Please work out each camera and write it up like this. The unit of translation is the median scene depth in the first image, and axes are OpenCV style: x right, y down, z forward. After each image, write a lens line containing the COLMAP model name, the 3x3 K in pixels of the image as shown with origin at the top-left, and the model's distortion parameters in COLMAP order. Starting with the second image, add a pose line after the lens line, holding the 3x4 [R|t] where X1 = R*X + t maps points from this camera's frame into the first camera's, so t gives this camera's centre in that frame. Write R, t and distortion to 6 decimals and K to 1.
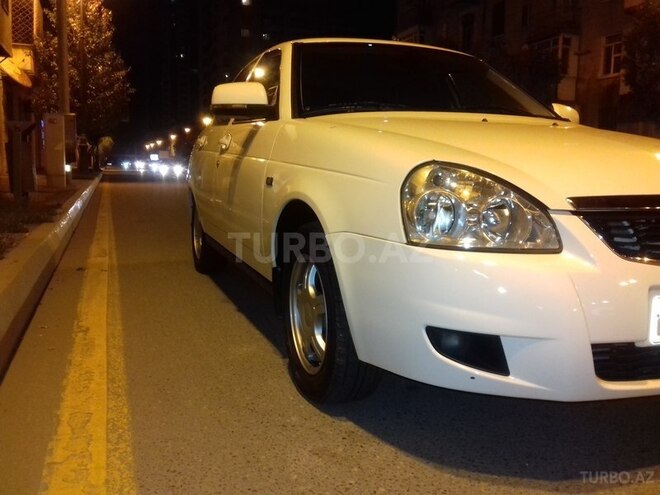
lens RADIAL K [[610.9, 0, 331.1], [0, 610.9, 248.5], [0, 0, 1]] dist [0.066040, -0.141789]
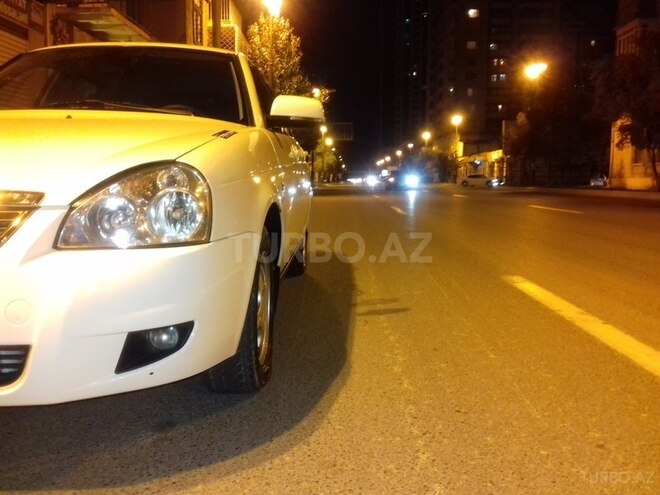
lens RADIAL K [[610.9, 0, 331.1], [0, 610.9, 248.5], [0, 0, 1]] dist [0.066040, -0.141789]
pose [[0.931055, 0.024204, -0.364075, 0.098200], [-0.032462, 0.999335, -0.016578, -0.000246], [0.363432, 0.027253, 0.931222, 0.026755]]
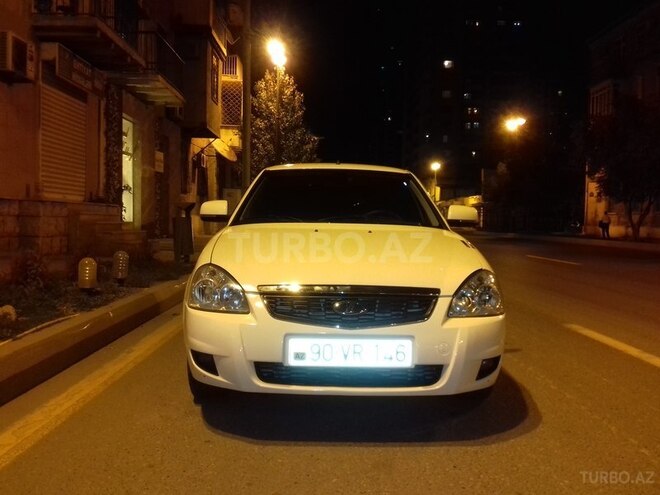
lens RADIAL K [[610.9, 0, 331.1], [0, 610.9, 248.5], [0, 0, 1]] dist [0.066040, -0.141789]
pose [[0.946122, 0.010980, -0.323624, 0.069848], [-0.039971, 0.995742, -0.083071, -0.002726], [0.321334, 0.091530, 0.942532, -0.042595]]
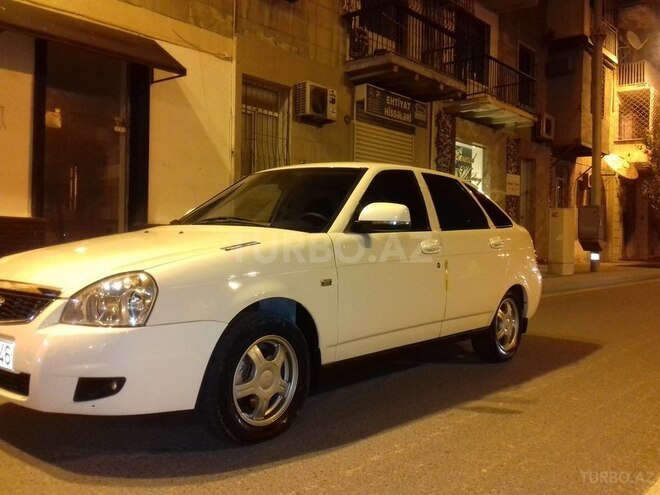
lens RADIAL K [[610.9, 0, 331.1], [0, 610.9, 248.5], [0, 0, 1]] dist [0.066040, -0.141789]
pose [[0.496371, -0.005904, -0.868090, 0.156109], [-0.115418, 0.990651, -0.072734, -0.009075], [0.860404, 0.136296, 0.491049, 0.054736]]
